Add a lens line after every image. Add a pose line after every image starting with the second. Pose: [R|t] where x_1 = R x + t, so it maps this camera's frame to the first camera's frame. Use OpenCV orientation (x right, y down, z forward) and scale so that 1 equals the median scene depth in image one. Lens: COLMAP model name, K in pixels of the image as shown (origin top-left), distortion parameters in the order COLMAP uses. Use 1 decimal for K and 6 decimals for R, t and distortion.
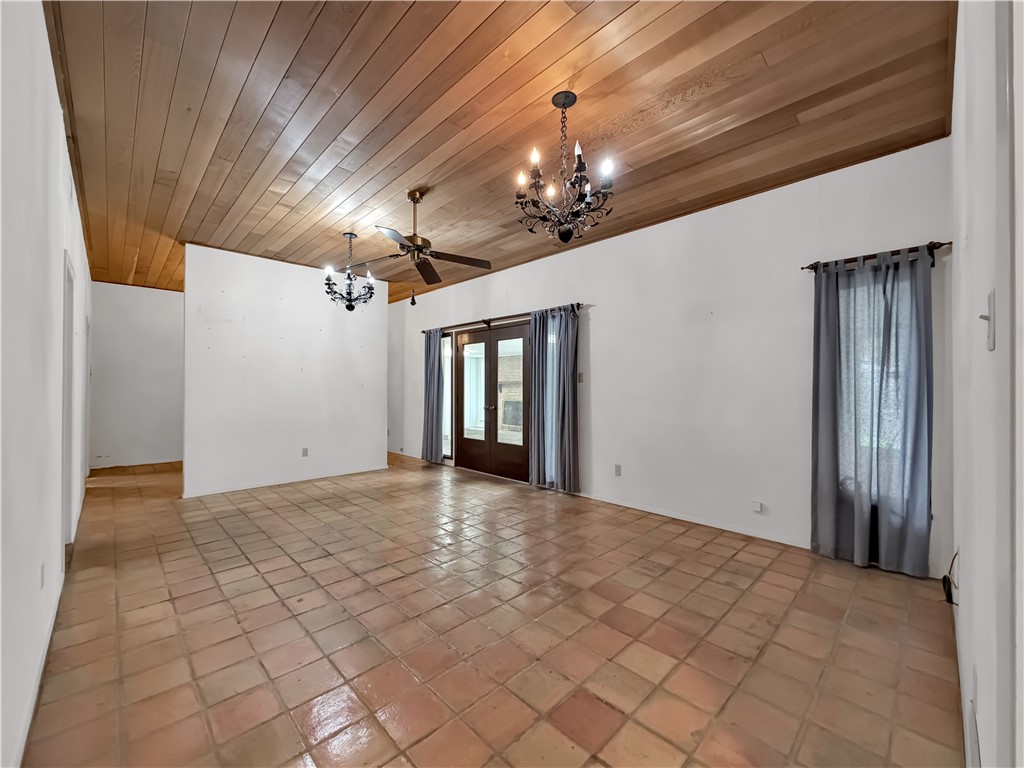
lens RADIAL K [[414.8, 0, 505.9], [0, 414.8, 386.0], [0, 0, 1]] dist [0.000382, 0.000151]
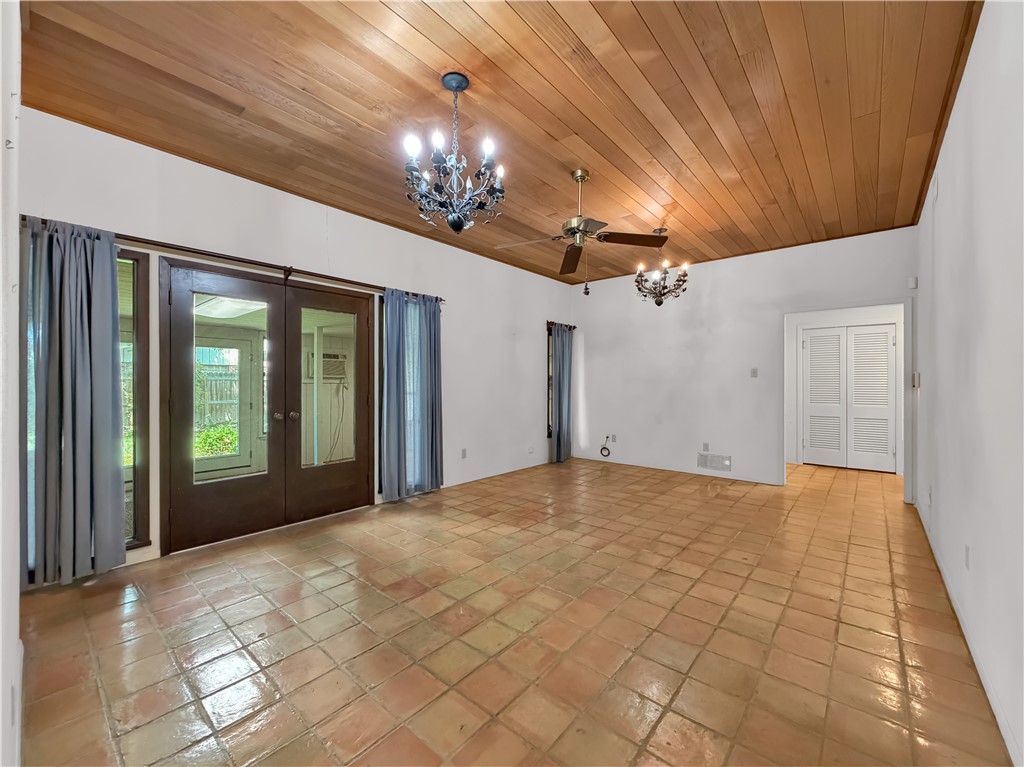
lens RADIAL K [[414.8, 0, 509.3], [0, 414.8, 382.0], [0, 0, 1]] dist [0.000382, 0.000151]
pose [[-0.092203, -0.001899, 0.995738, -0.892758], [-0.007014, 0.999975, 0.001257, 0.002190], [-0.995716, -0.006868, -0.092214, 0.982180]]
